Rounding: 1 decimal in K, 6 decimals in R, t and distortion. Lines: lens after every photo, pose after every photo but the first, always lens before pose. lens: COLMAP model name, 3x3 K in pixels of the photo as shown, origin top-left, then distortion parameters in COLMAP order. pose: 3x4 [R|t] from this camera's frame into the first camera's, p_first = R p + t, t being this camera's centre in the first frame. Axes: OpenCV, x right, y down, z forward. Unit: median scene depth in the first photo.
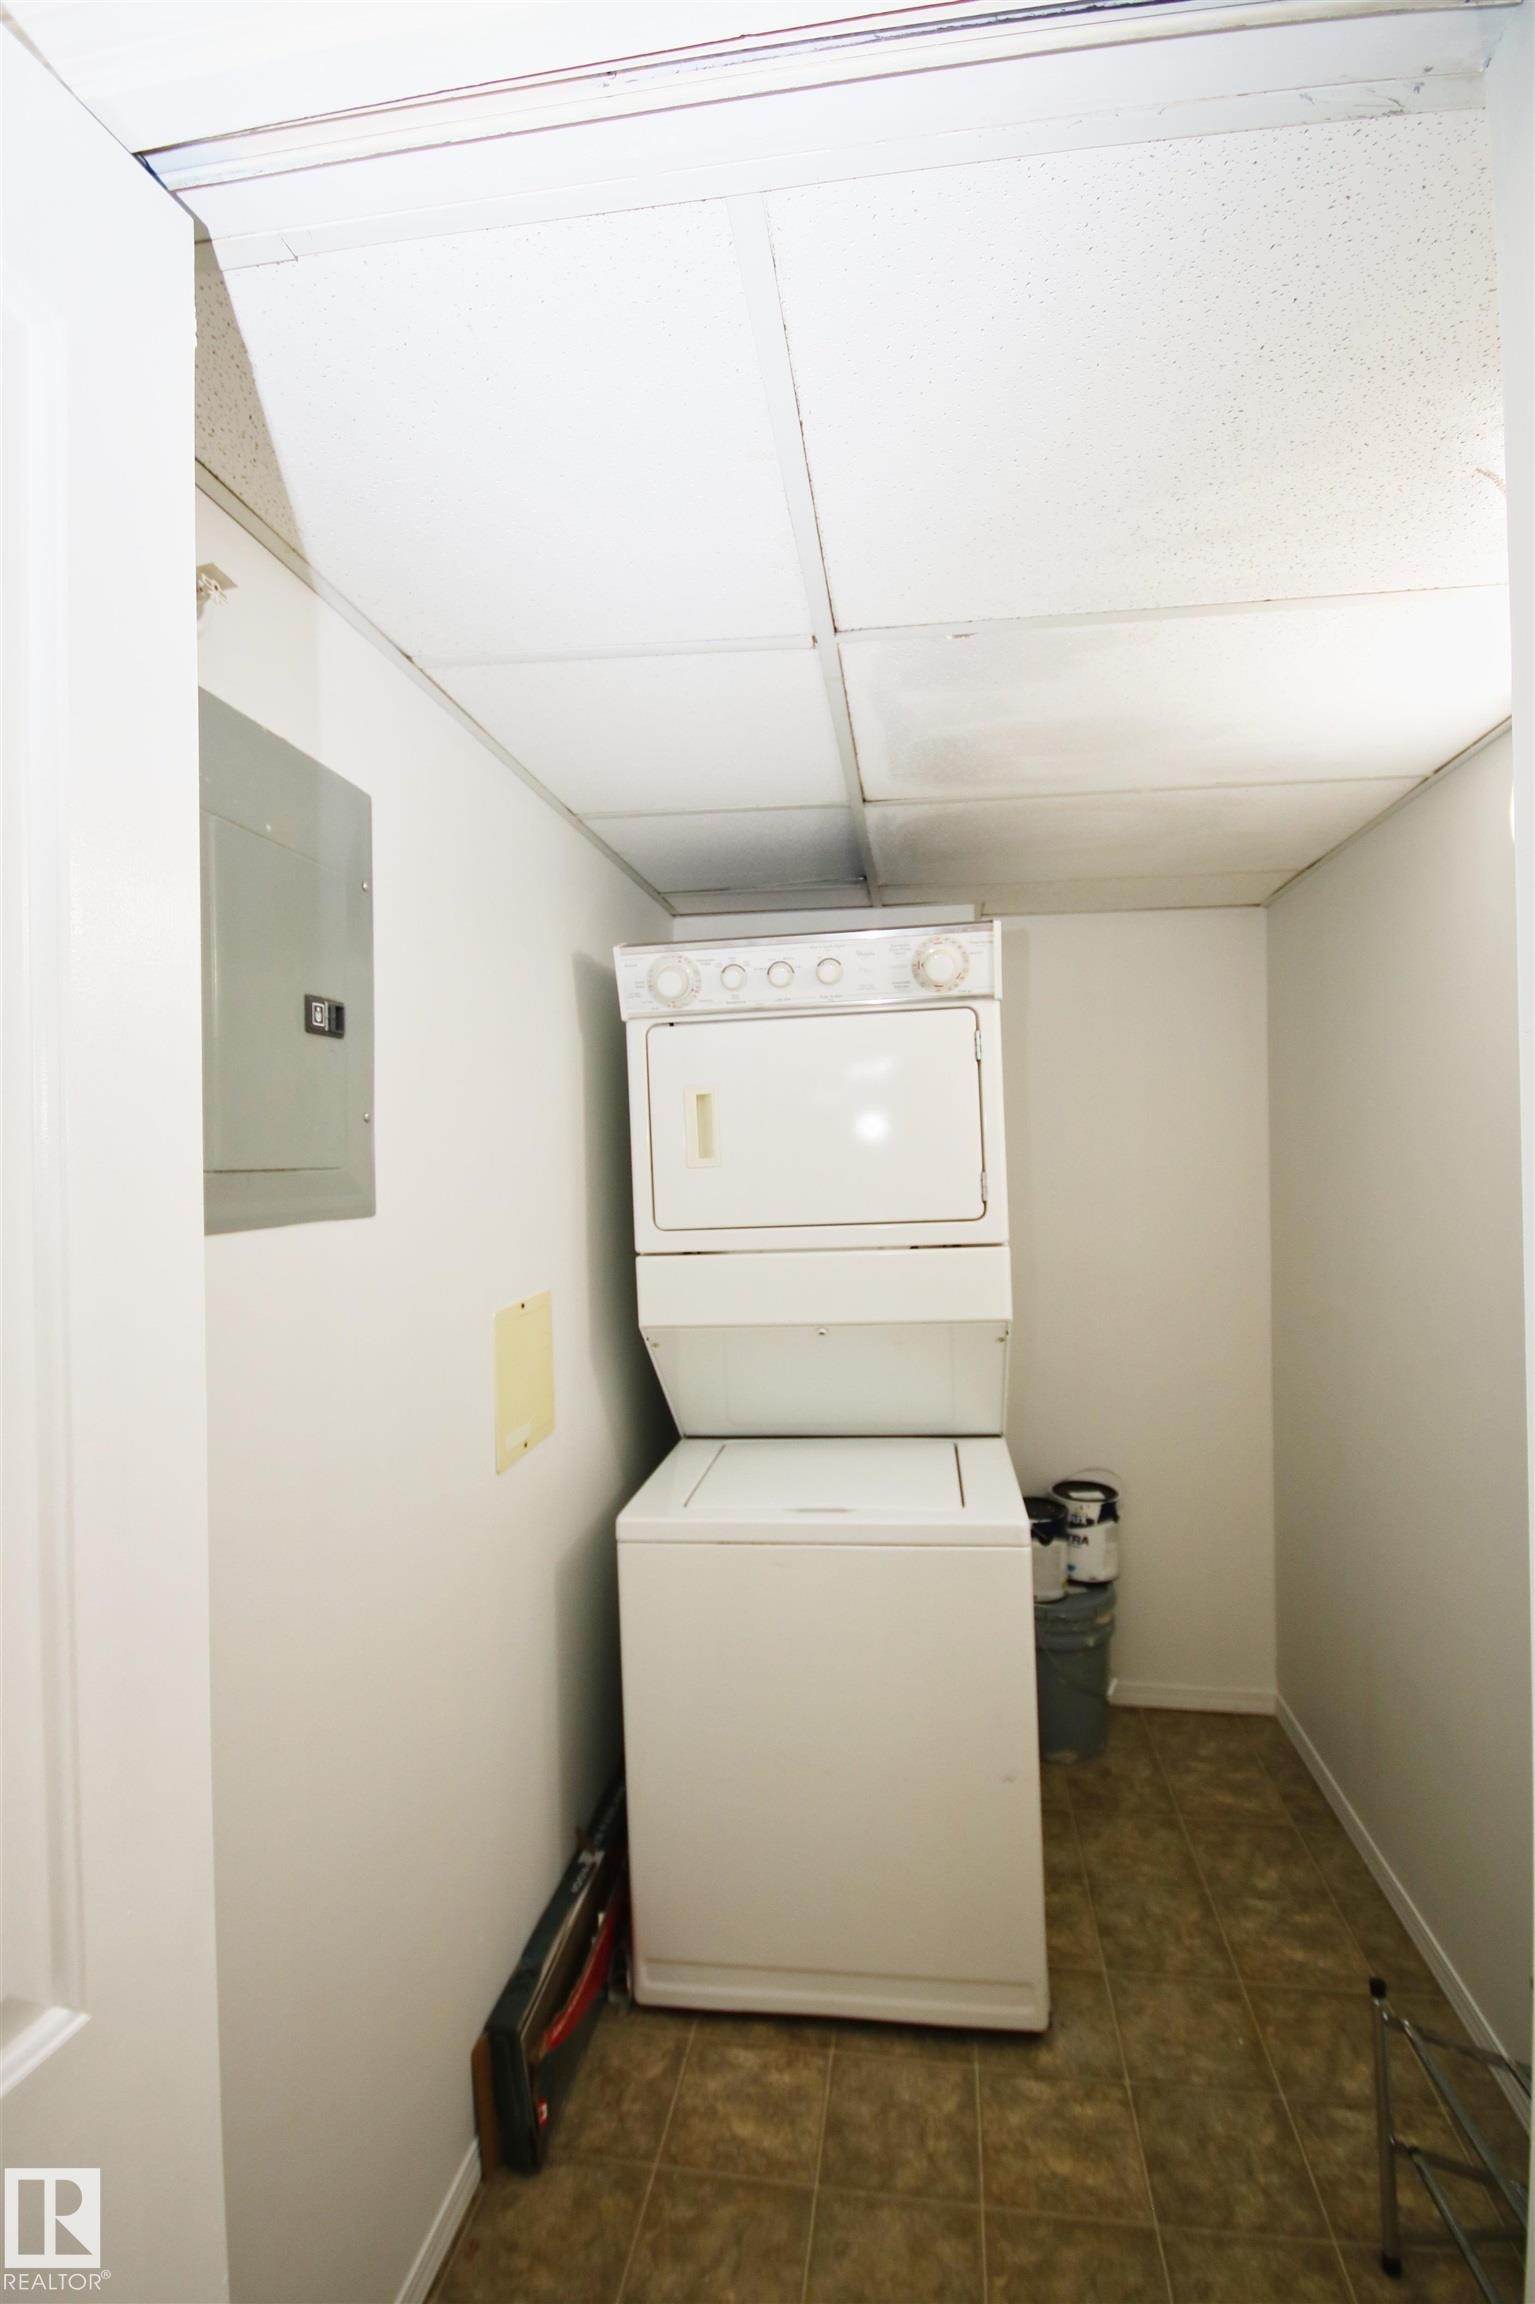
lens RADIAL K [[1048.4, 0, 784.2], [0, 1048.4, 1147.0], [0, 0, 1]] dist [-0.001788, -0.004090]
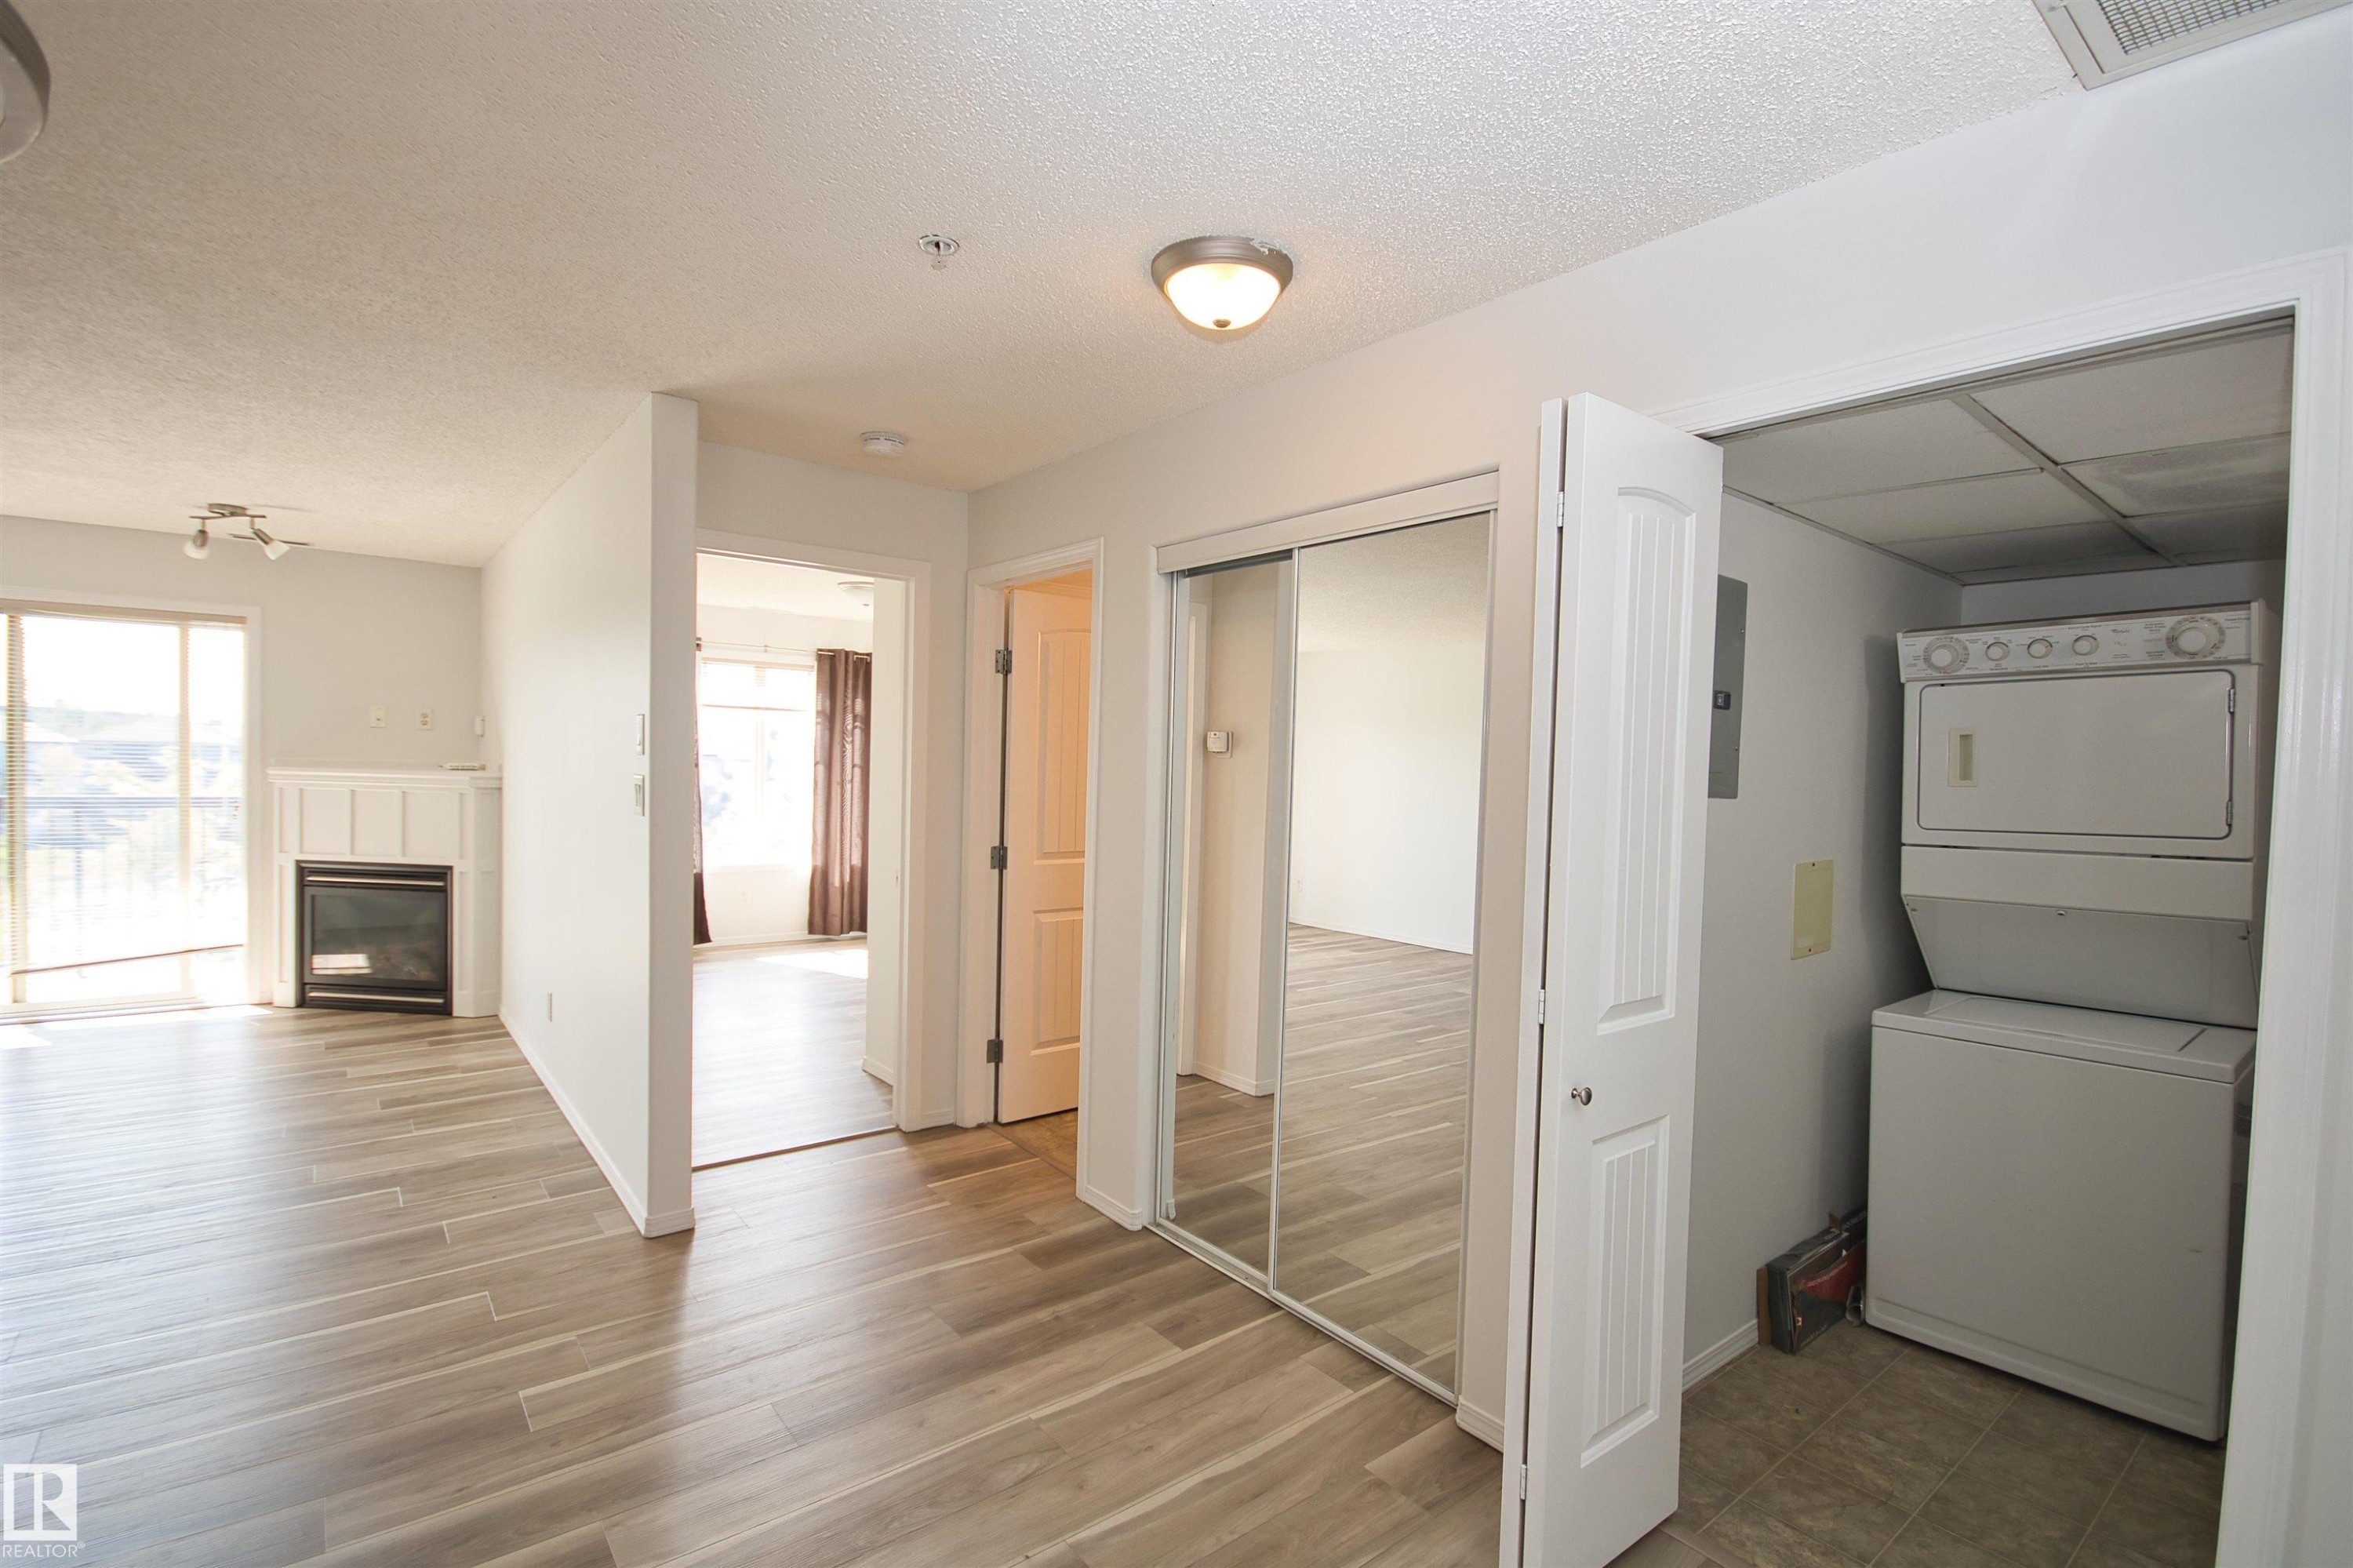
lens RADIAL K [[1070.7, 0, 1175.7], [0, 1070.7, 798.0], [0, 0, 1]] dist [-0.001788, -0.004090]
pose [[0.720016, 0.057391, -0.691580, 0.162245], [-0.036569, 0.998328, 0.044774, 0.009062], [0.692994, -0.006948, 0.720910, -0.800310]]
